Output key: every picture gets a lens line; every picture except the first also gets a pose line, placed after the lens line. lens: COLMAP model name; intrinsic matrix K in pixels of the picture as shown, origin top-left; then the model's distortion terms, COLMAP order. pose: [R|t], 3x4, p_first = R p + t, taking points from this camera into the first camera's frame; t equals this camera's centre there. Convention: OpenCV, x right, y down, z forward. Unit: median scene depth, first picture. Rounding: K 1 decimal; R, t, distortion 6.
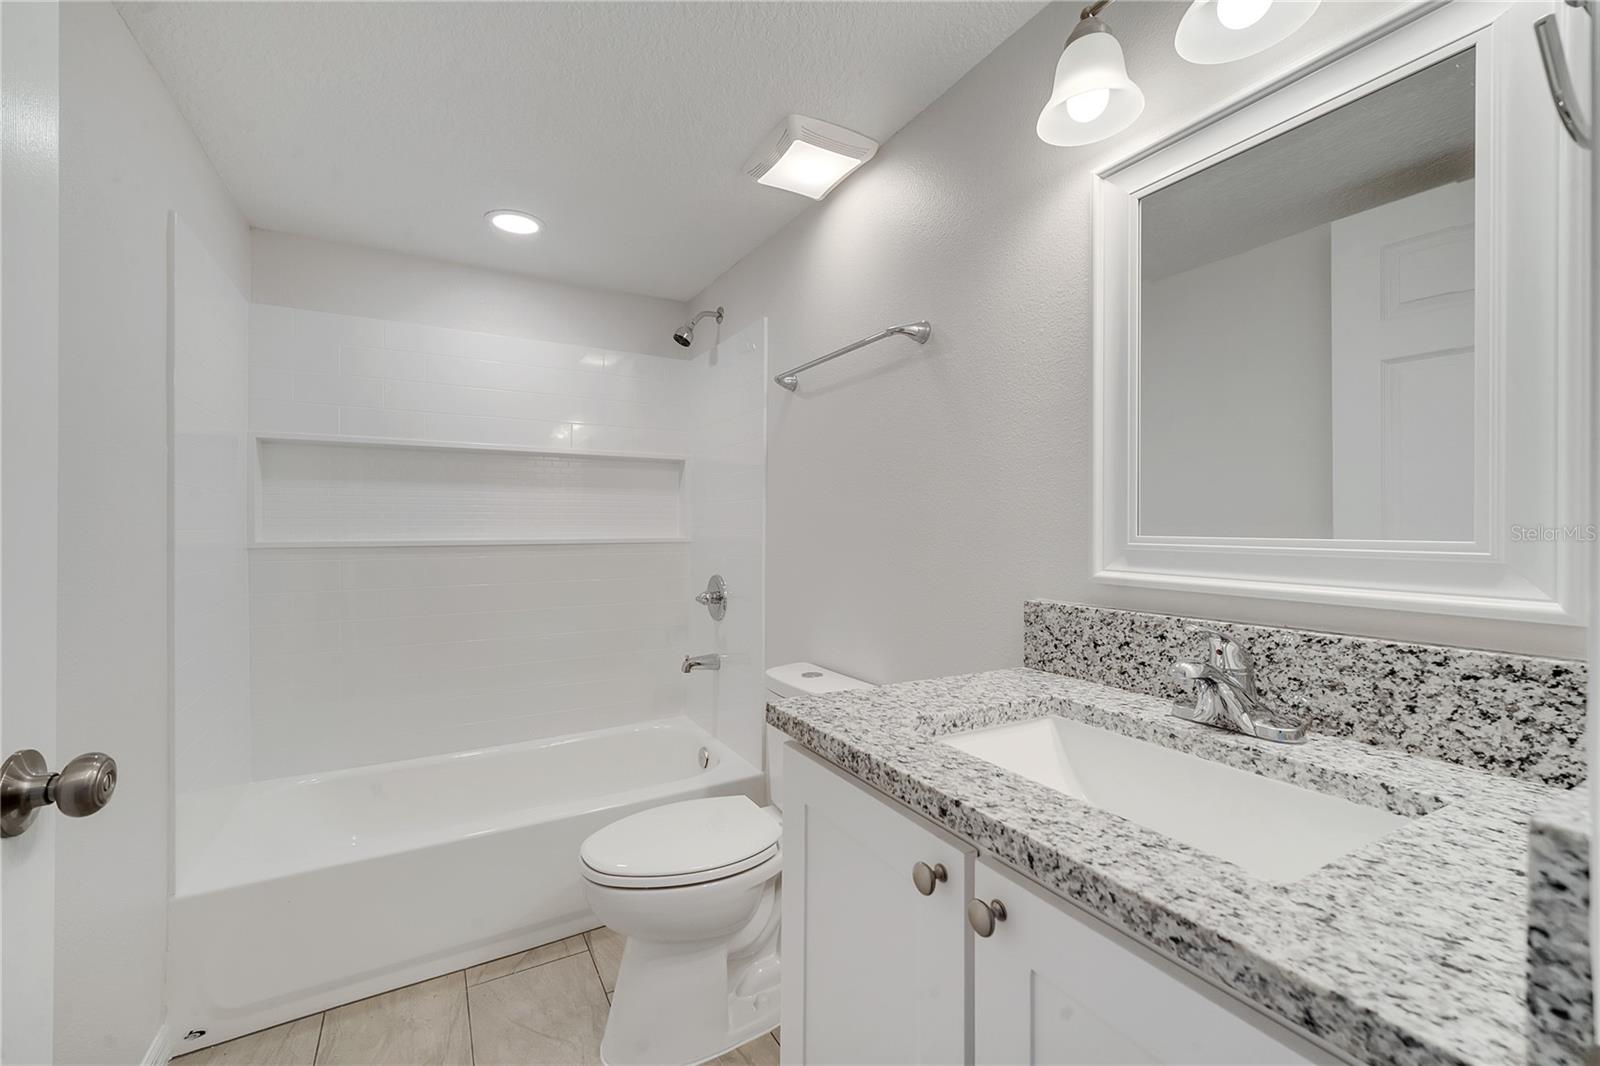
lens RADIAL K [[654.2, 0, 795.2], [0, 654.2, 530.2], [0, 0, 1]] dist [0.004233, -0.000024]
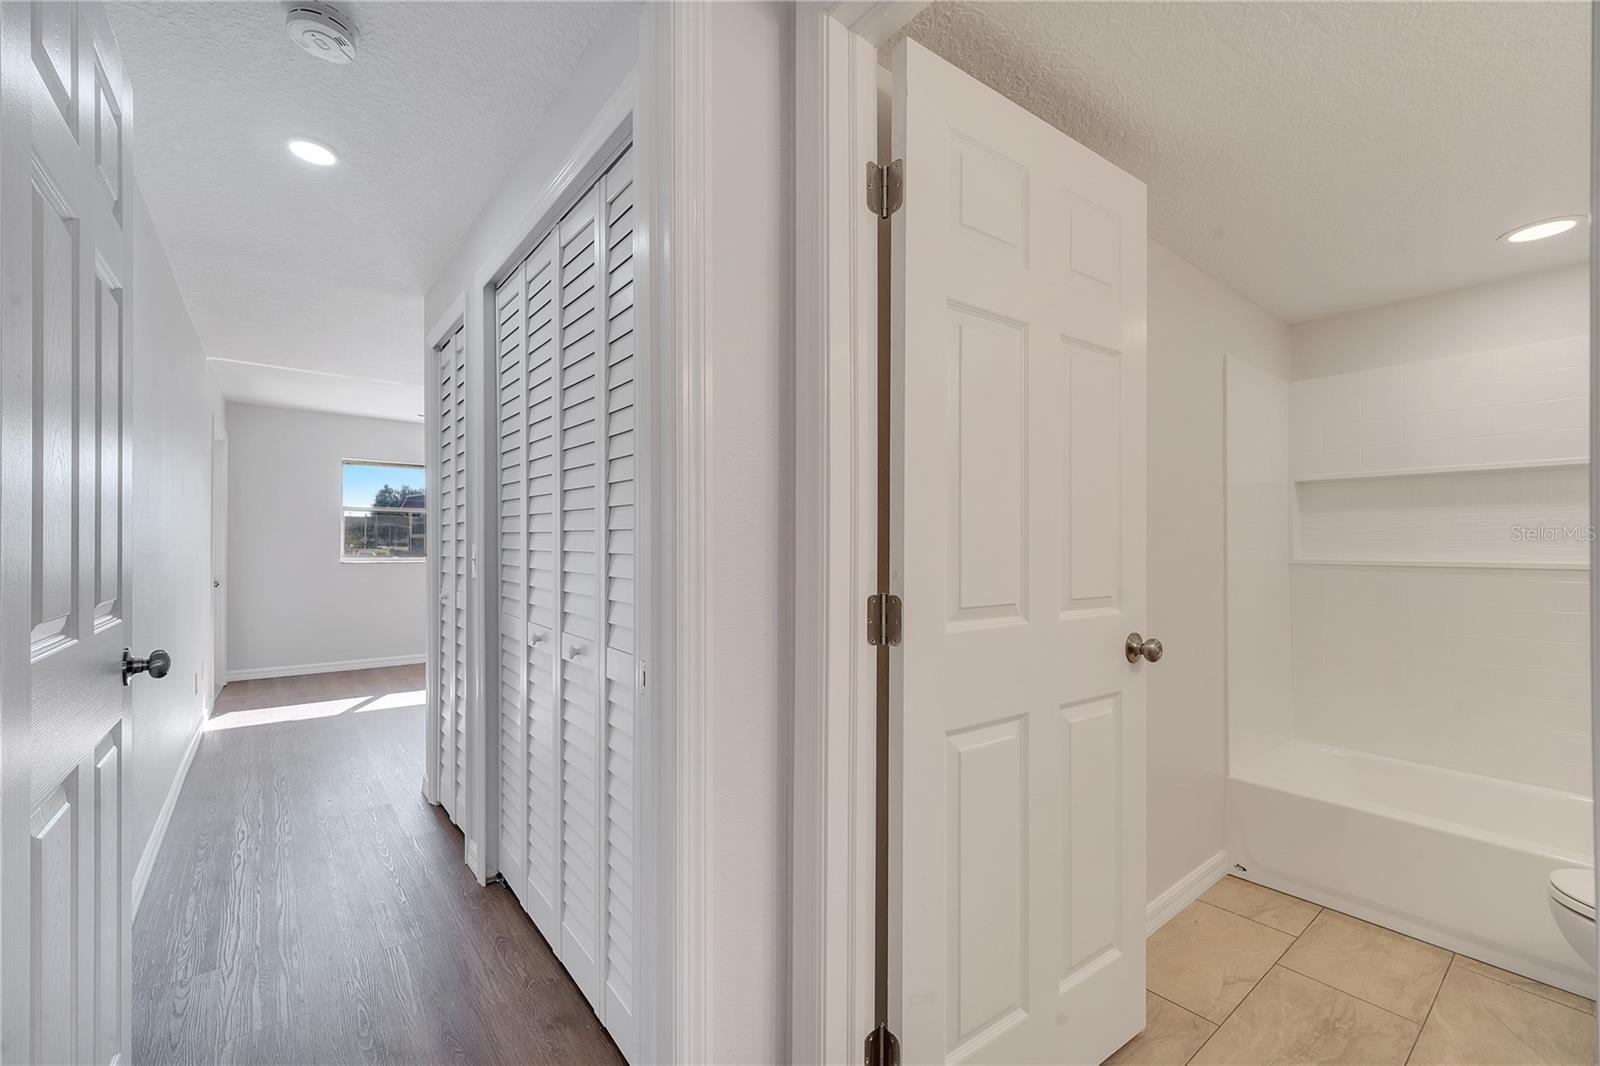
lens RADIAL K [[654.2, 0, 795.2], [0, 654.2, 530.2], [0, 0, 1]] dist [0.004233, -0.000024]
pose [[0.153445, -0.022397, -0.987903, 0.471282], [-0.008791, 0.999673, -0.024029, -0.000623], [0.988118, 0.012372, 0.153198, -0.291252]]
